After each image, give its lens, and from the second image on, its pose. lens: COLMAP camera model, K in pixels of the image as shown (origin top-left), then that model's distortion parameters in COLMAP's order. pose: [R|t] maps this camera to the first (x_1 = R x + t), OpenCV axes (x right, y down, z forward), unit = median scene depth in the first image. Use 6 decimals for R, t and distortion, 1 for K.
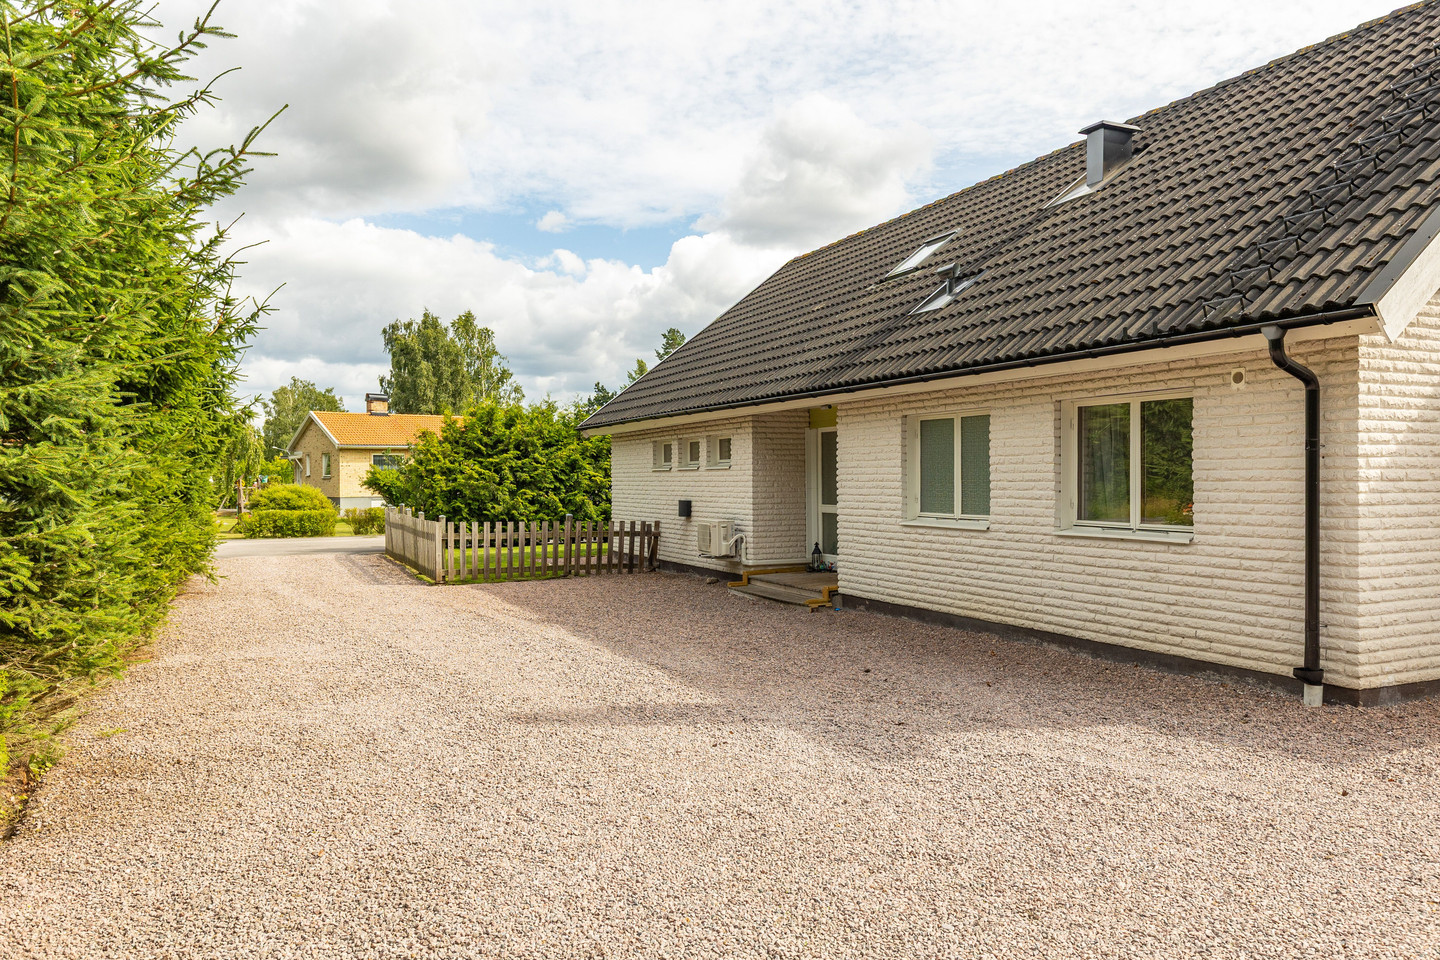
lens RADIAL K [[1037.9, 0, 720.0], [0, 1037.9, 480.0], [0, 0, 1]] dist [-0.012047, -0.001227]
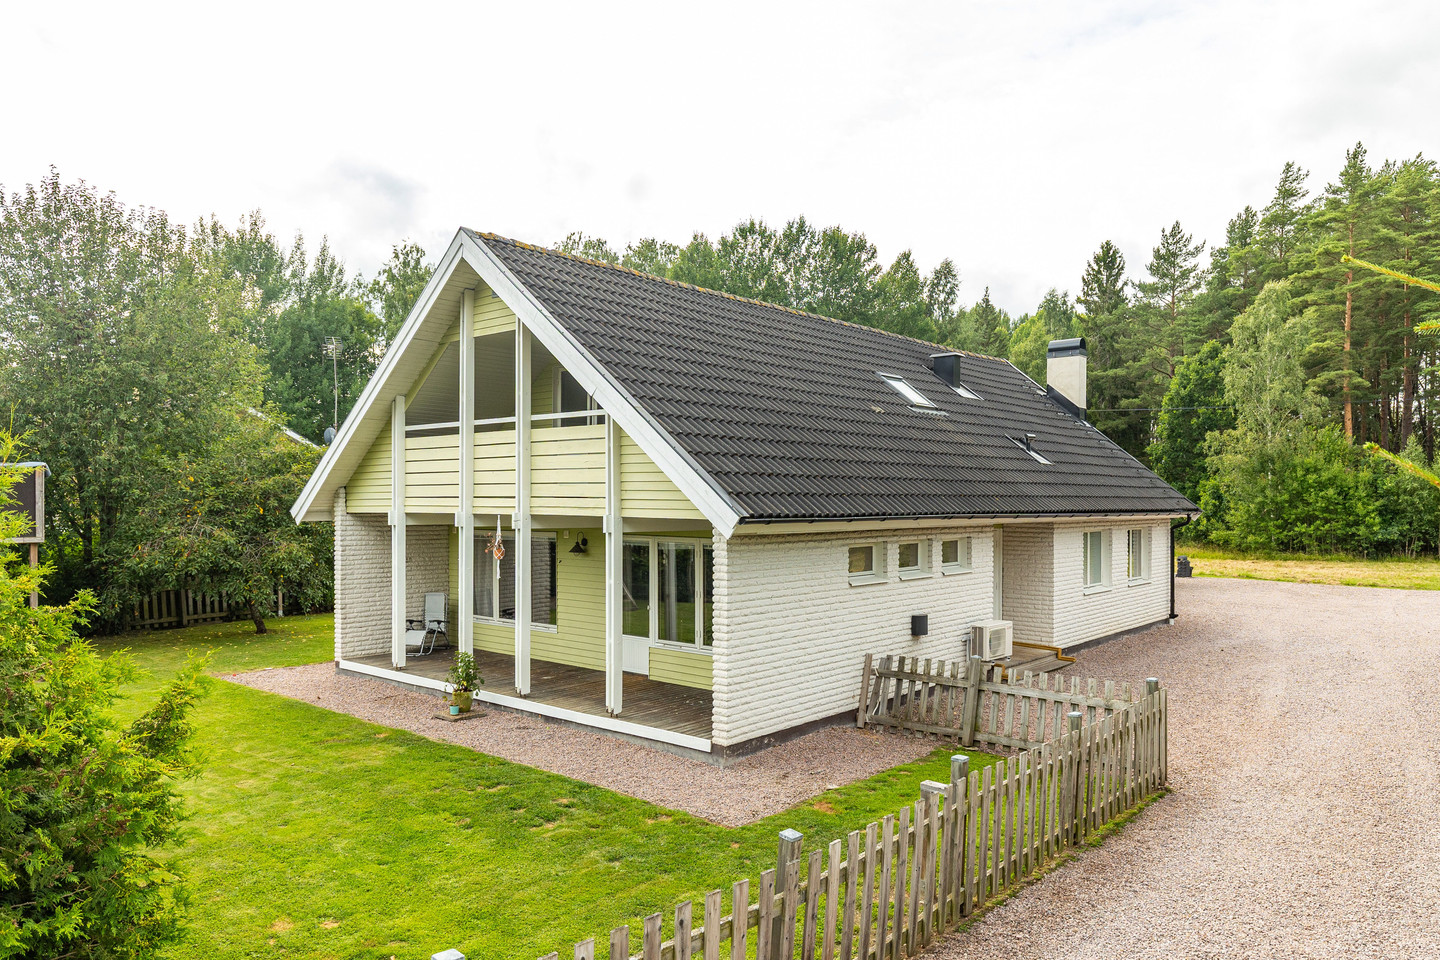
lens RADIAL K [[992.8, 0, 751.3], [0, 992.8, 516.5], [0, 0, 1]] dist [0.006670, 0.002583]
pose [[-0.441865, -0.010587, 0.897019, -0.646037], [0.001033, 0.999924, 0.012310, -0.065594], [-0.897081, 0.006366, -0.441821, 1.375854]]
